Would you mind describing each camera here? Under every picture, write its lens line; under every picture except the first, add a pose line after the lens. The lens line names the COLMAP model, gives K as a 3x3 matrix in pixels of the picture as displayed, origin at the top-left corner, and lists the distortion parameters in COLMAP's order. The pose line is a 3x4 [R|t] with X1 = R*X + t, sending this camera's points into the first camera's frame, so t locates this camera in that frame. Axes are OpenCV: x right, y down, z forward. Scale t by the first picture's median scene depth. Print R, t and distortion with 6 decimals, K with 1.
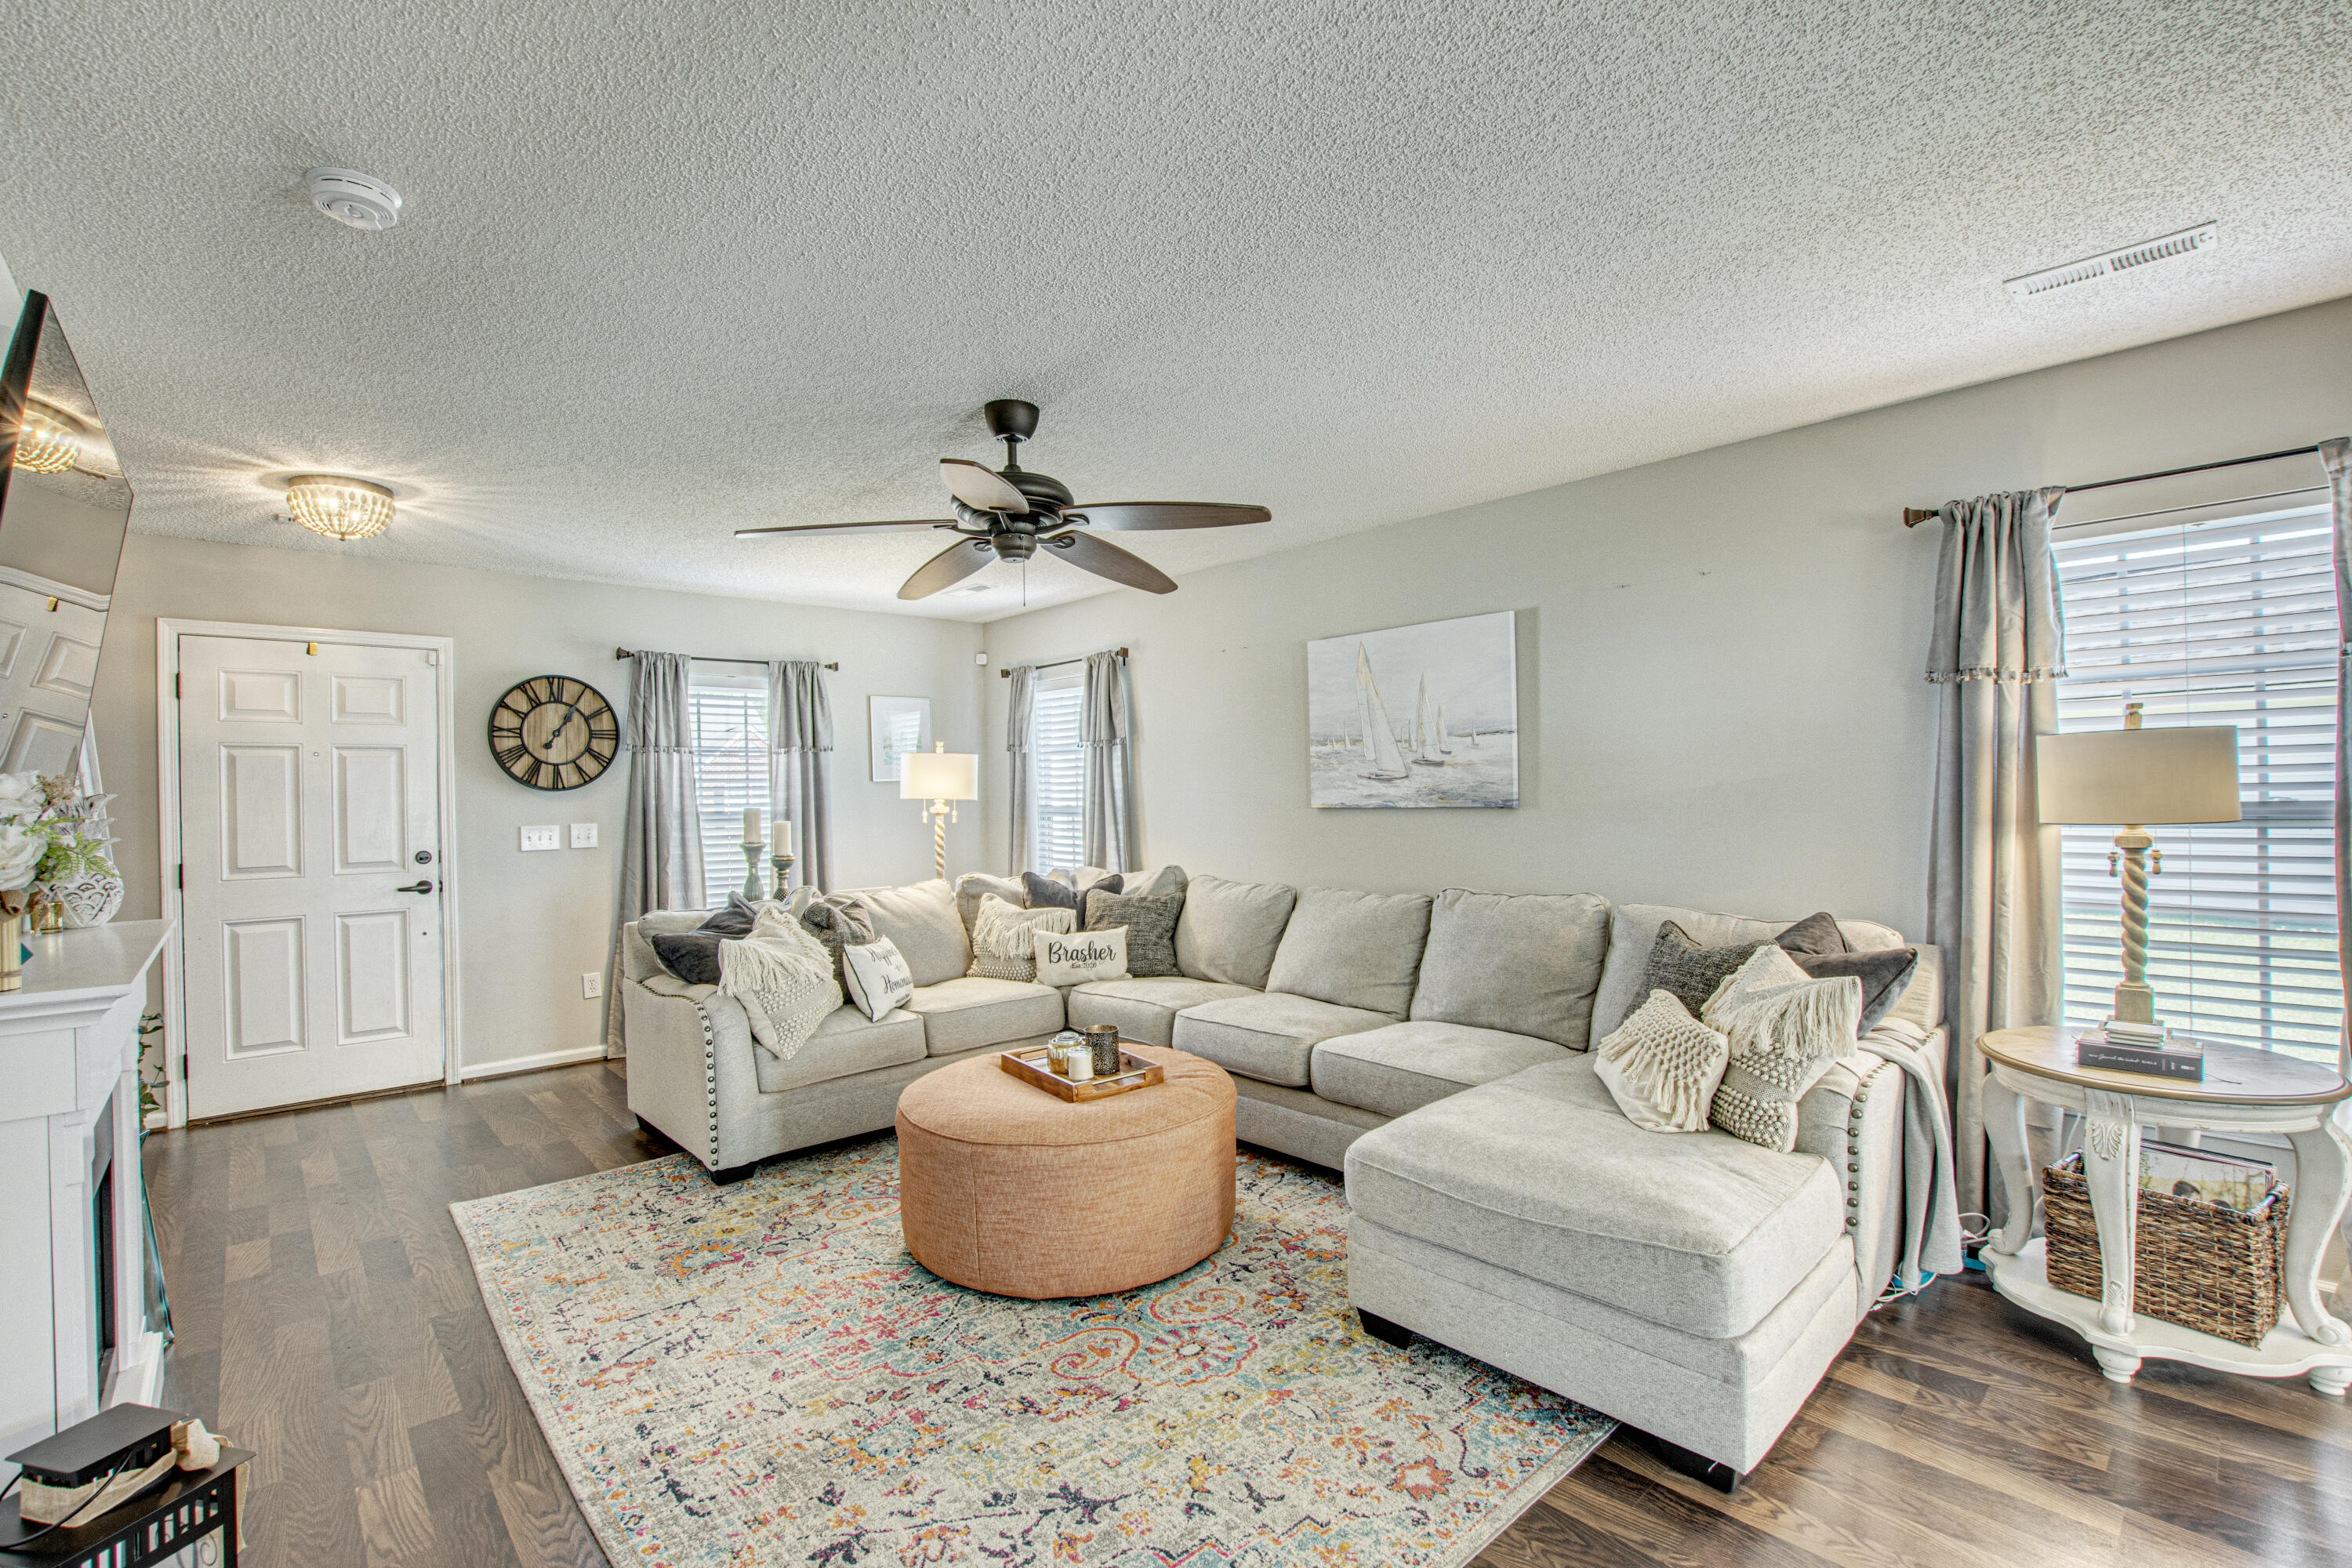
lens RADIAL K [[1045.5, 0, 1116.4], [0, 1045.5, 766.5], [0, 0, 1]] dist [-0.031172, 0.000113]
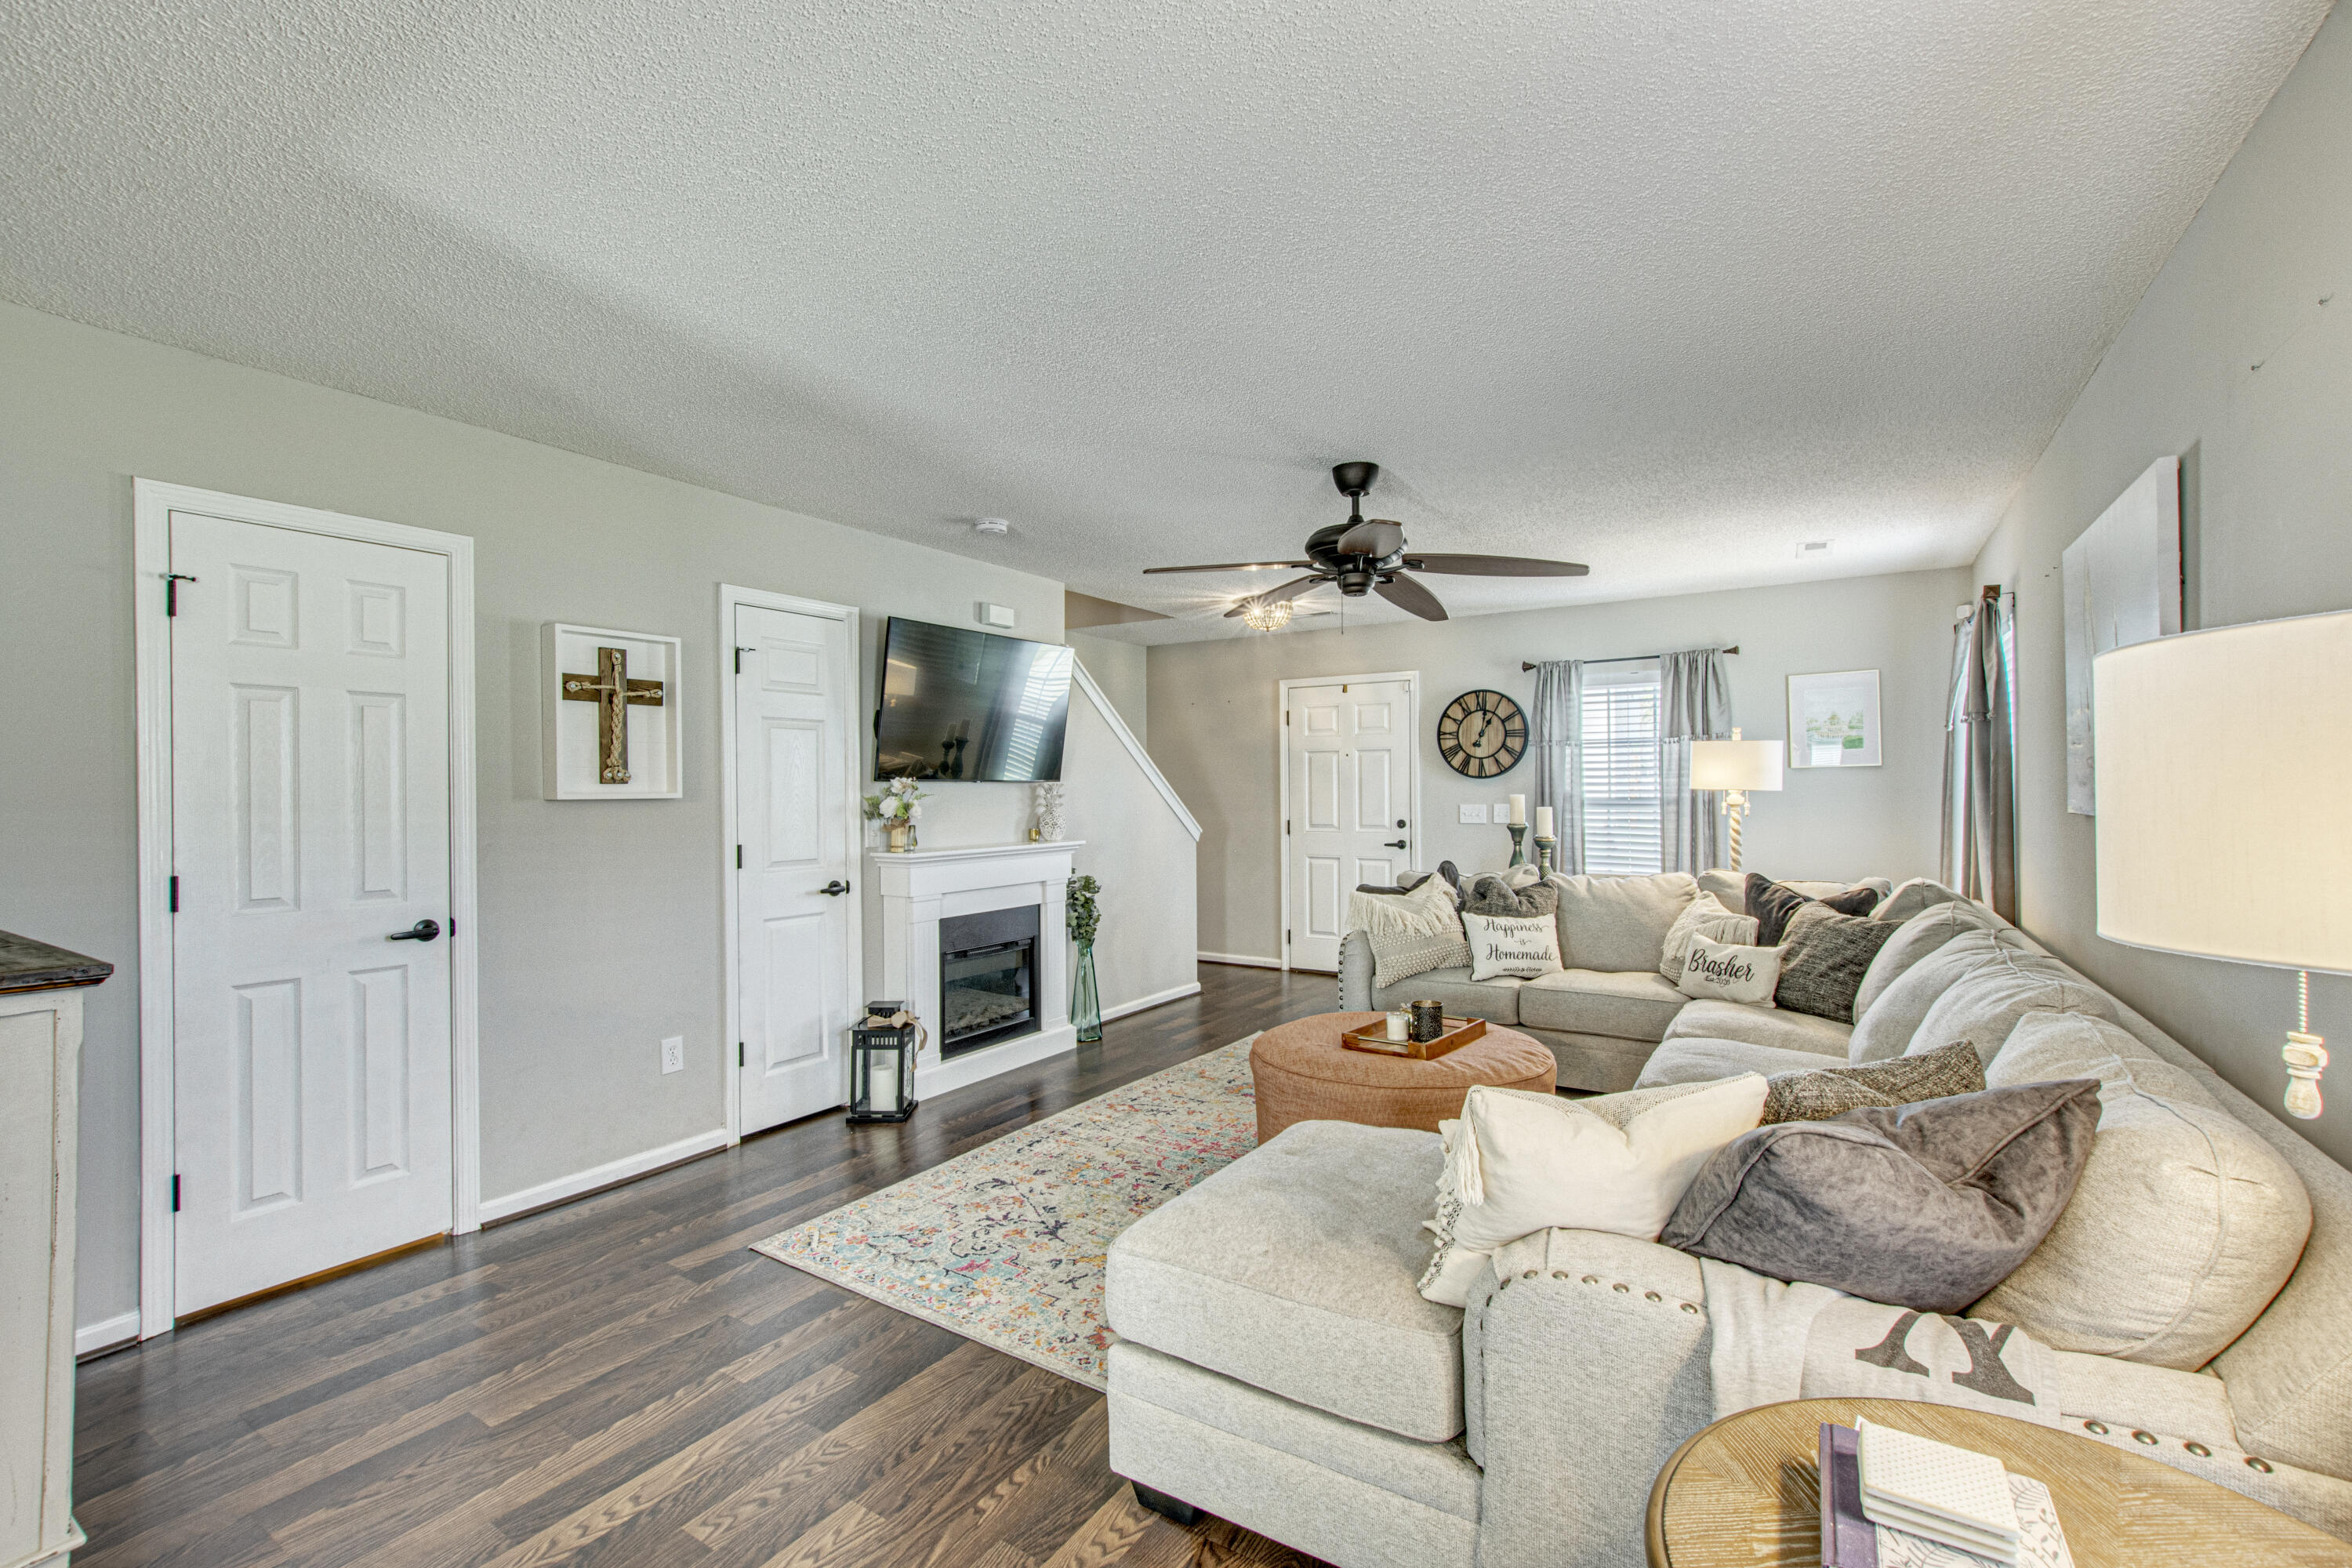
lens RADIAL K [[1024.5, 0, 1203.4], [0, 1024.5, 784.3], [0, 0, 1]] dist [-0.023222, 0.000301]
pose [[0.281757, 0.011885, -0.959412, 0.609621], [0.029026, 0.999360, 0.020905, -0.006357], [0.959047, -0.033738, 0.281231, 0.308964]]
